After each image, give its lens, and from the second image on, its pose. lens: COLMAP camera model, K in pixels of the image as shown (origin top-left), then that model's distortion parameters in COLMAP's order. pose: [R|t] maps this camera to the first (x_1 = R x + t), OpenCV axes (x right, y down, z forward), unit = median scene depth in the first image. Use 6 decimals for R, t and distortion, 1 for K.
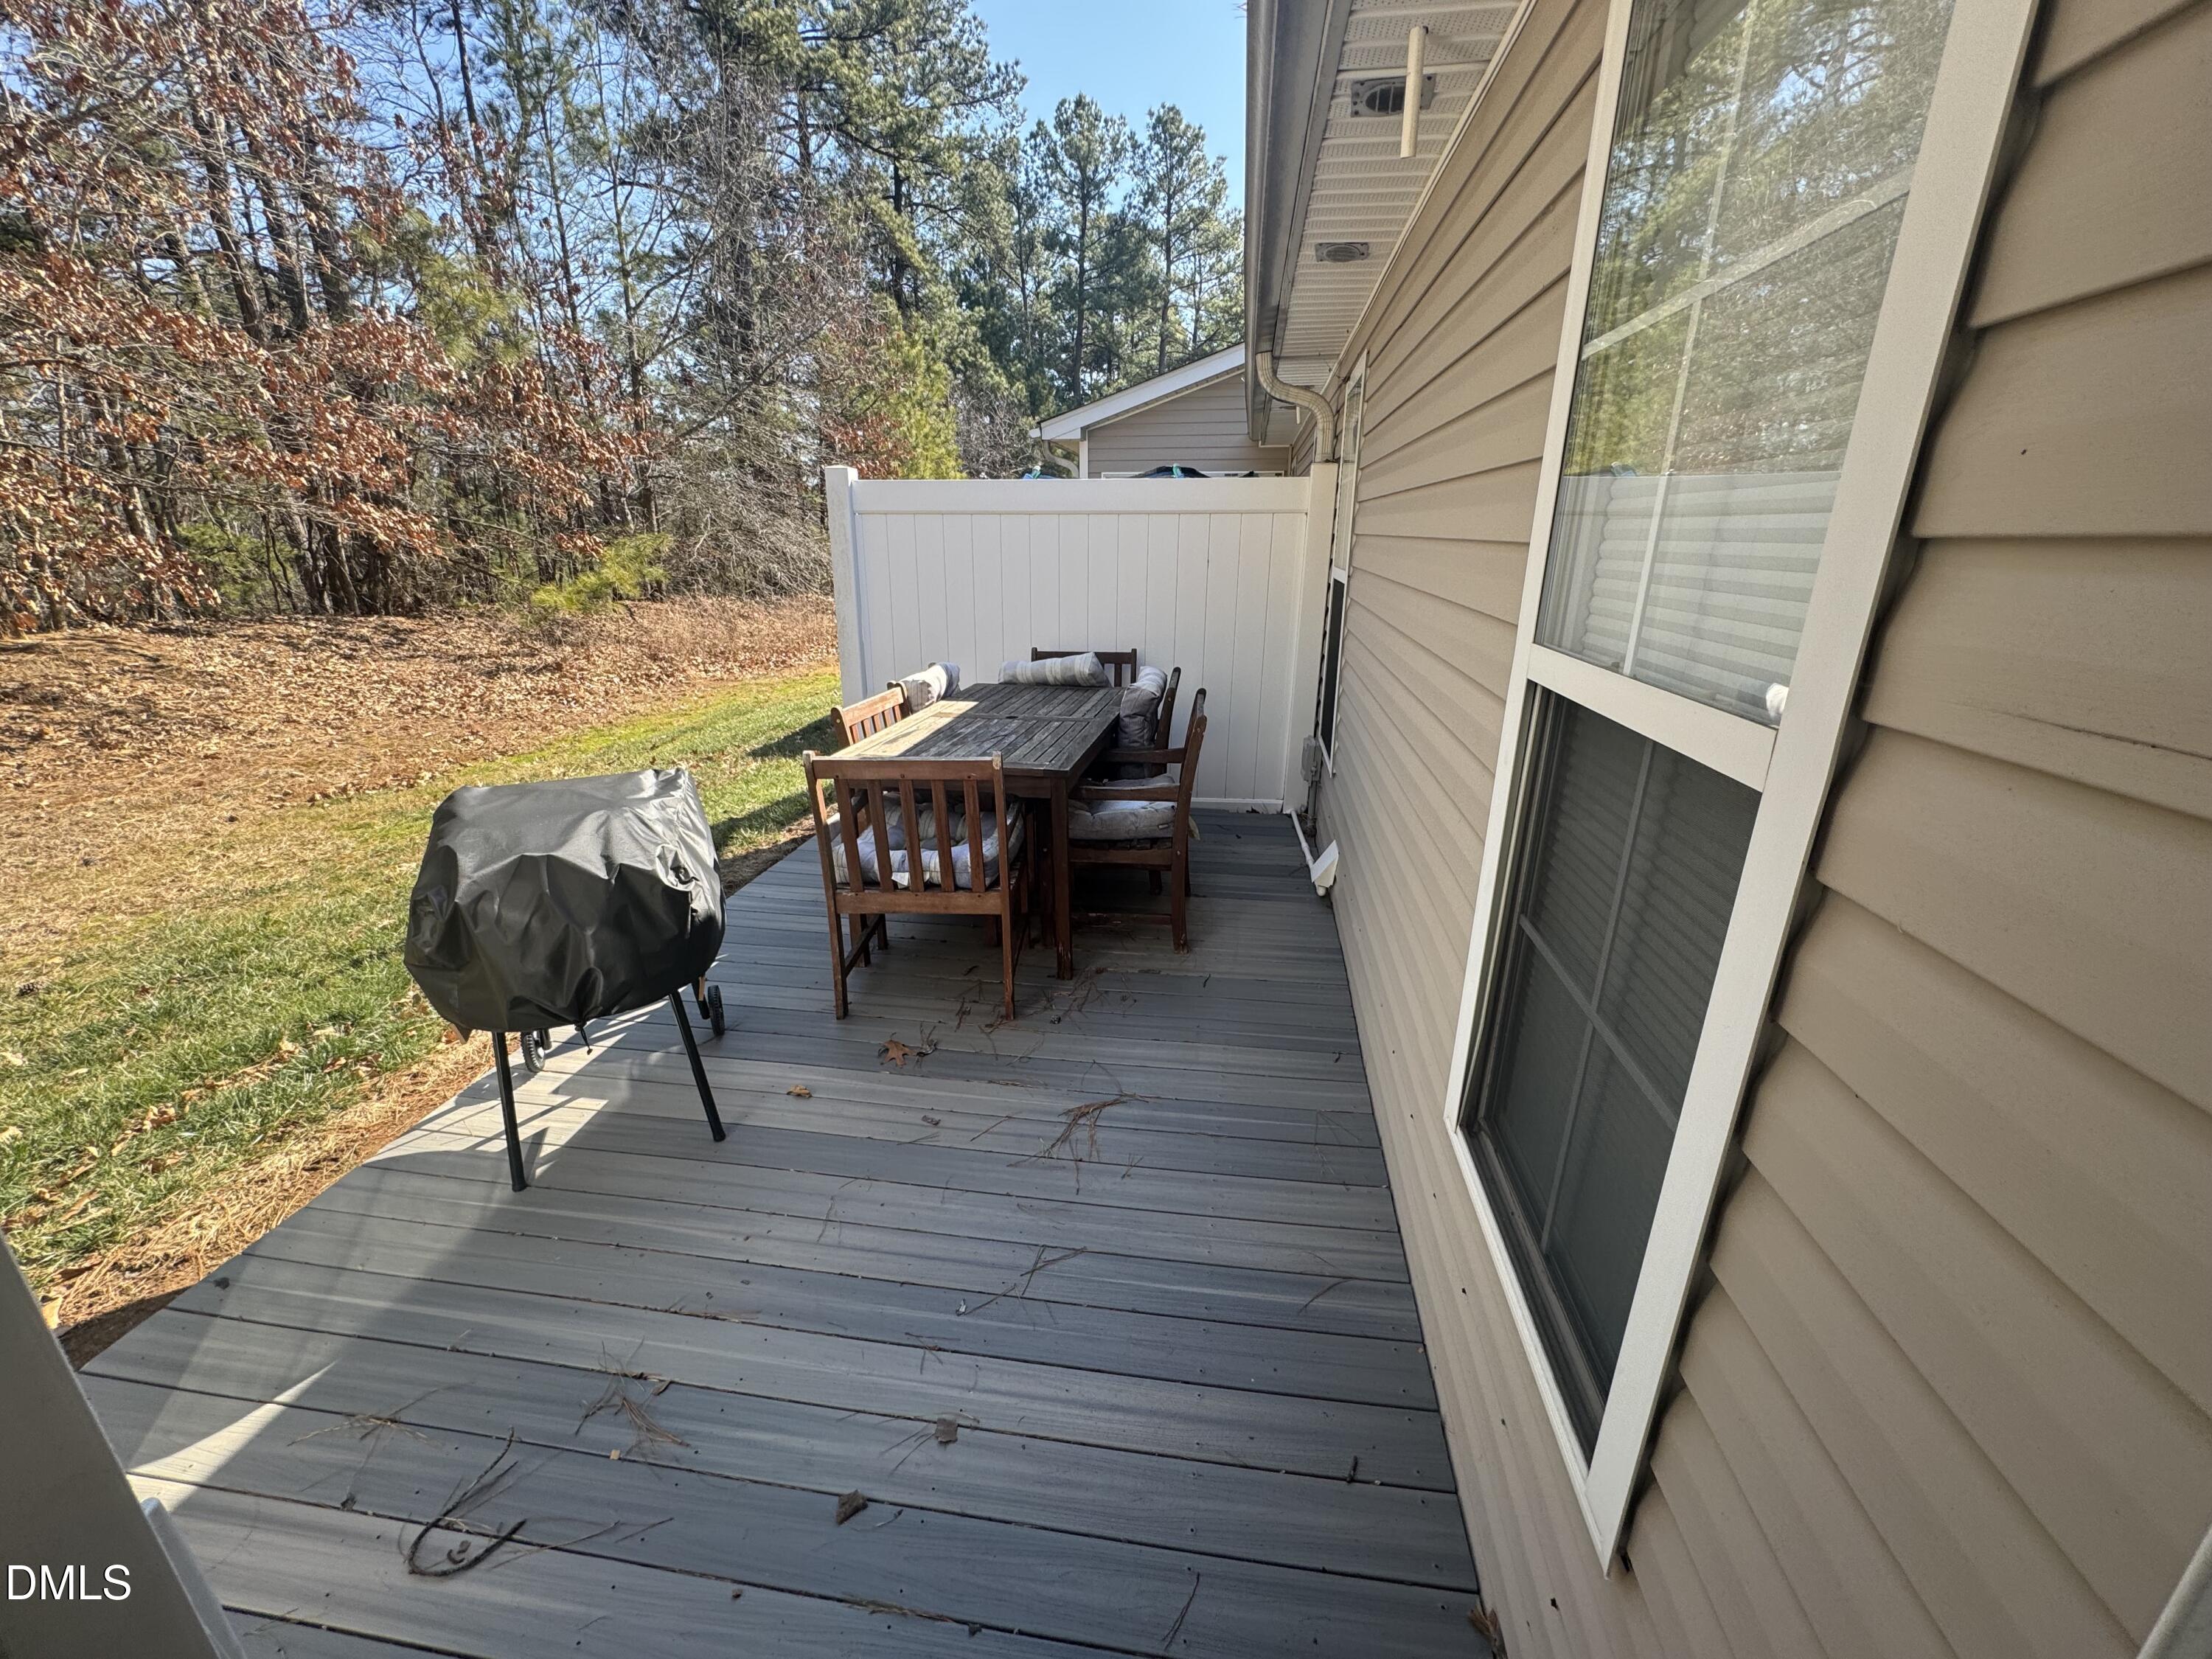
lens RADIAL K [[879.5, 0, 1106.0], [0, 879.5, 829.5], [0, 0, 1]] dist [-0.000387, 0.000695]
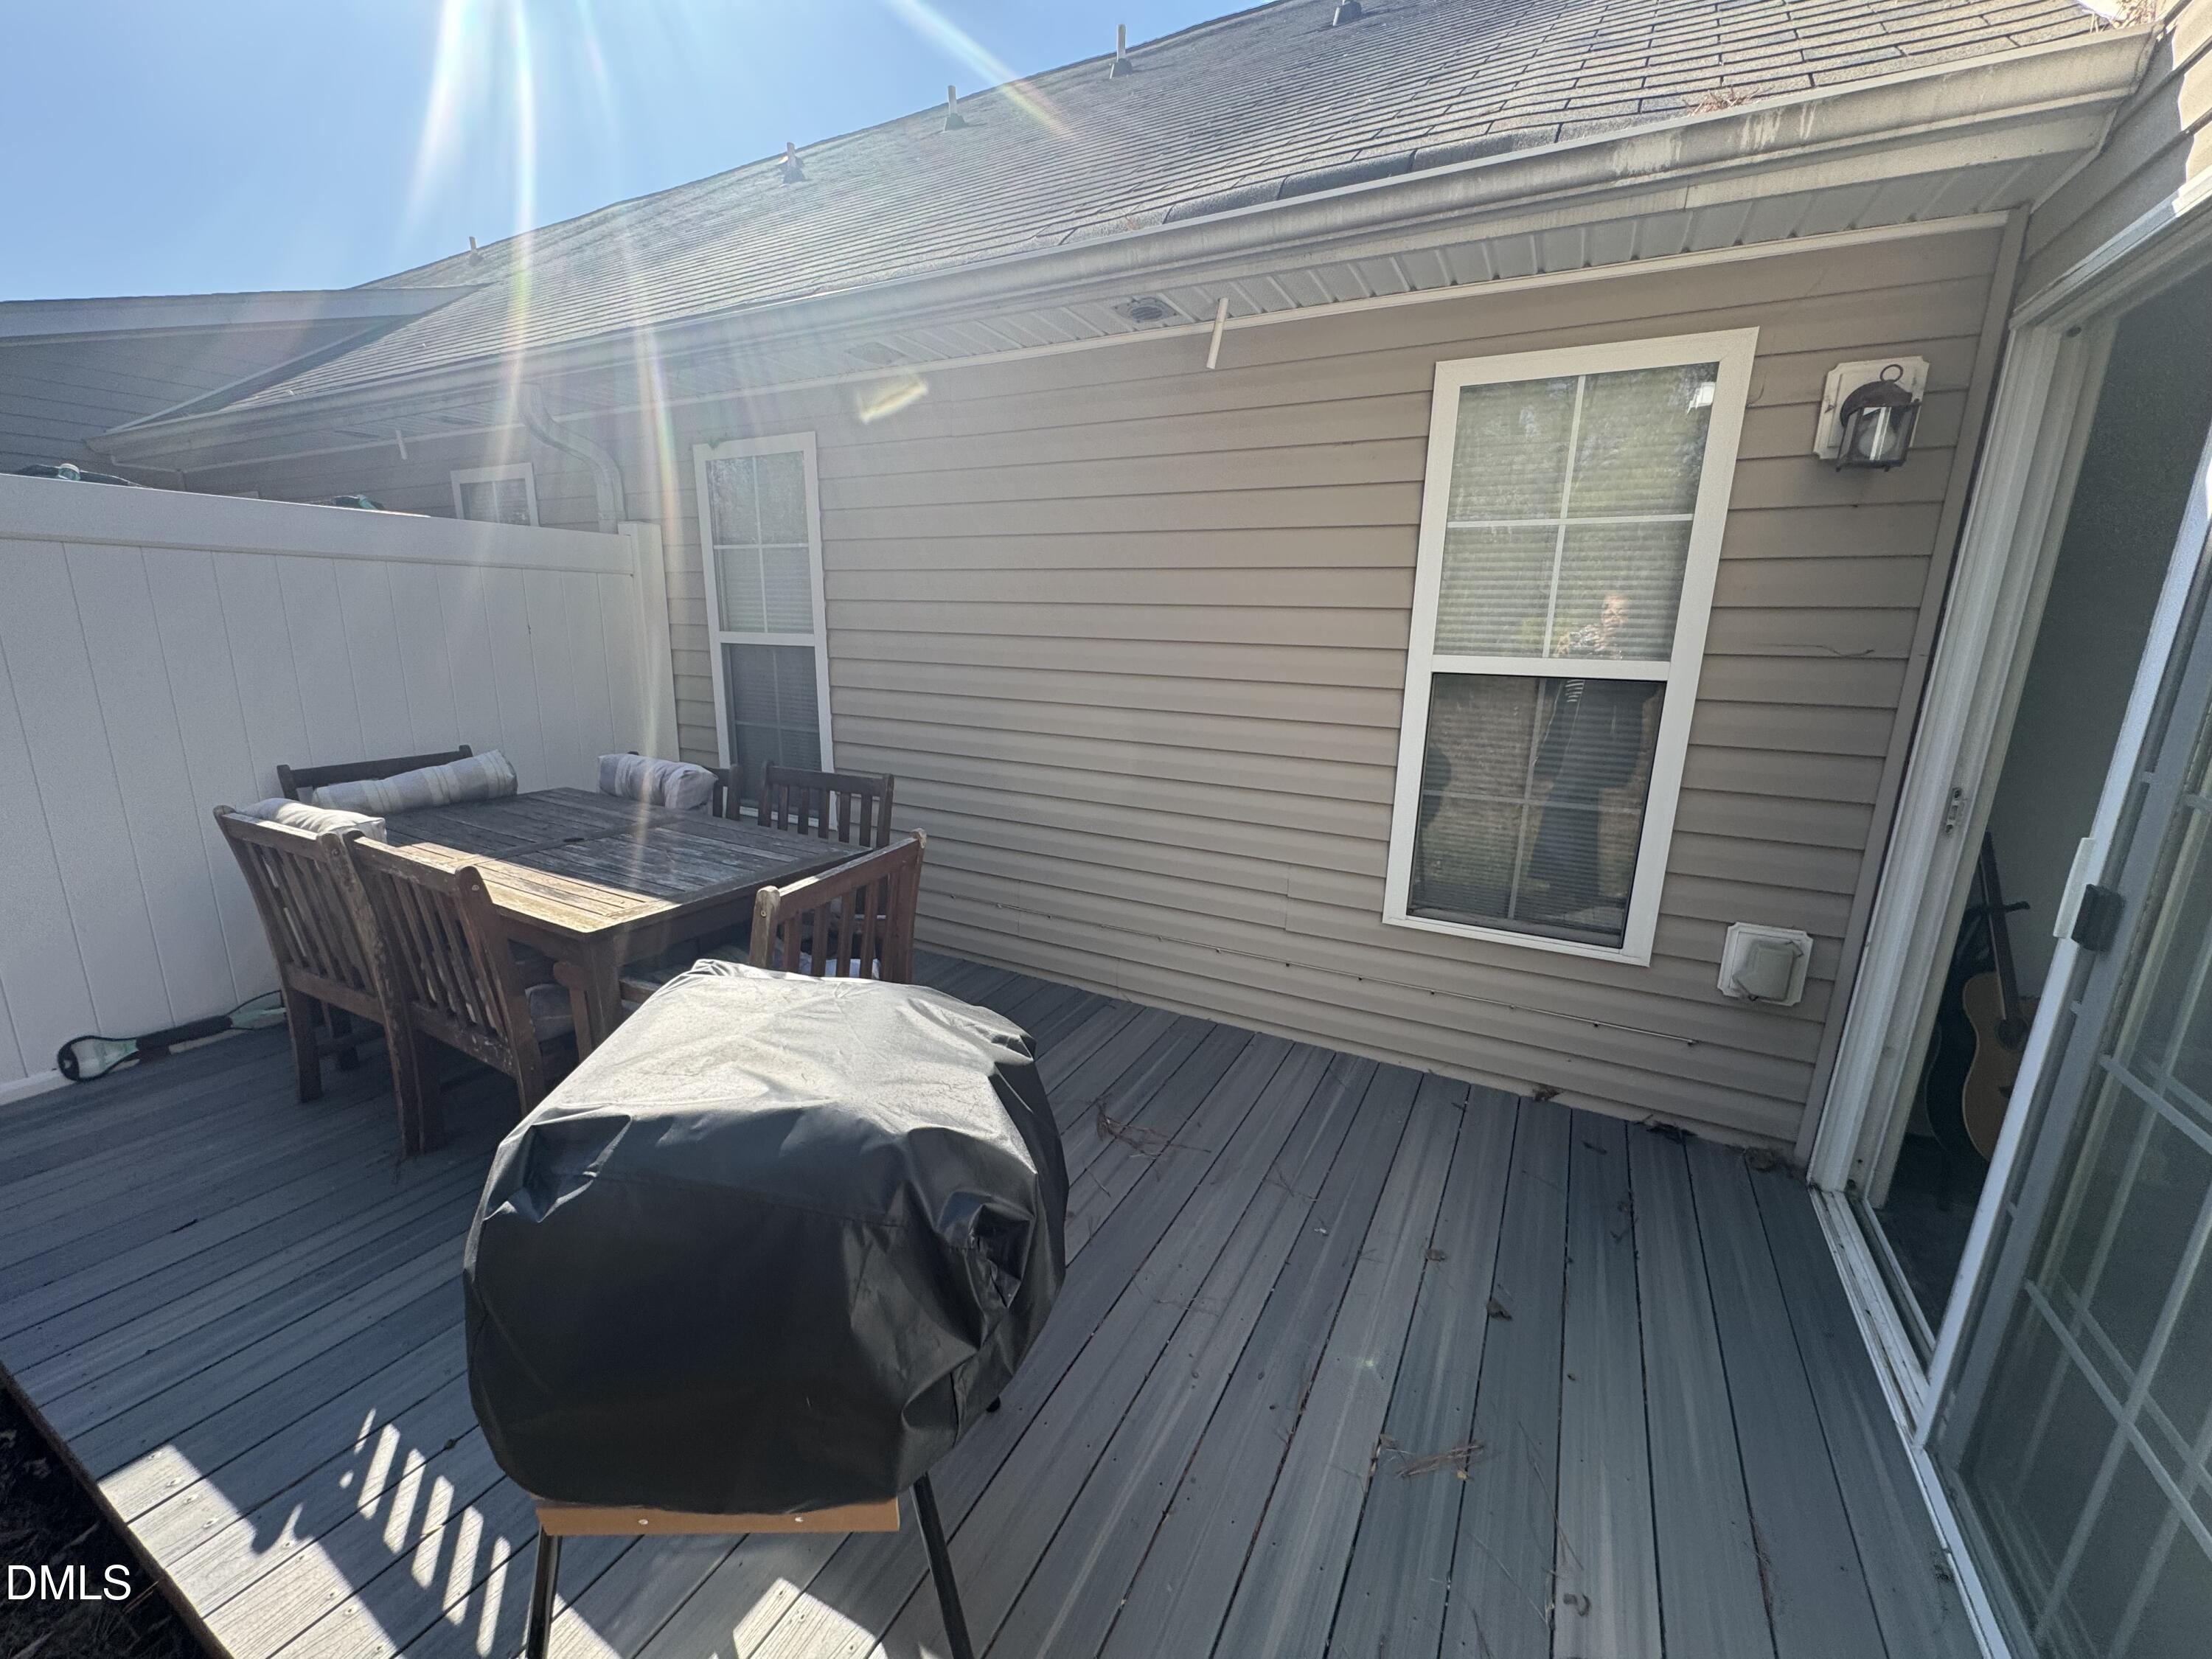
lens RADIAL K [[879.5, 0, 1106.0], [0, 879.5, 829.5], [0, 0, 1]] dist [-0.000387, 0.000695]
pose [[0.332833, -0.212464, 0.918739, -1.448818], [0.283950, 0.951648, 0.117208, -0.228754], [-0.899219, 0.221866, 0.377070, 0.811213]]
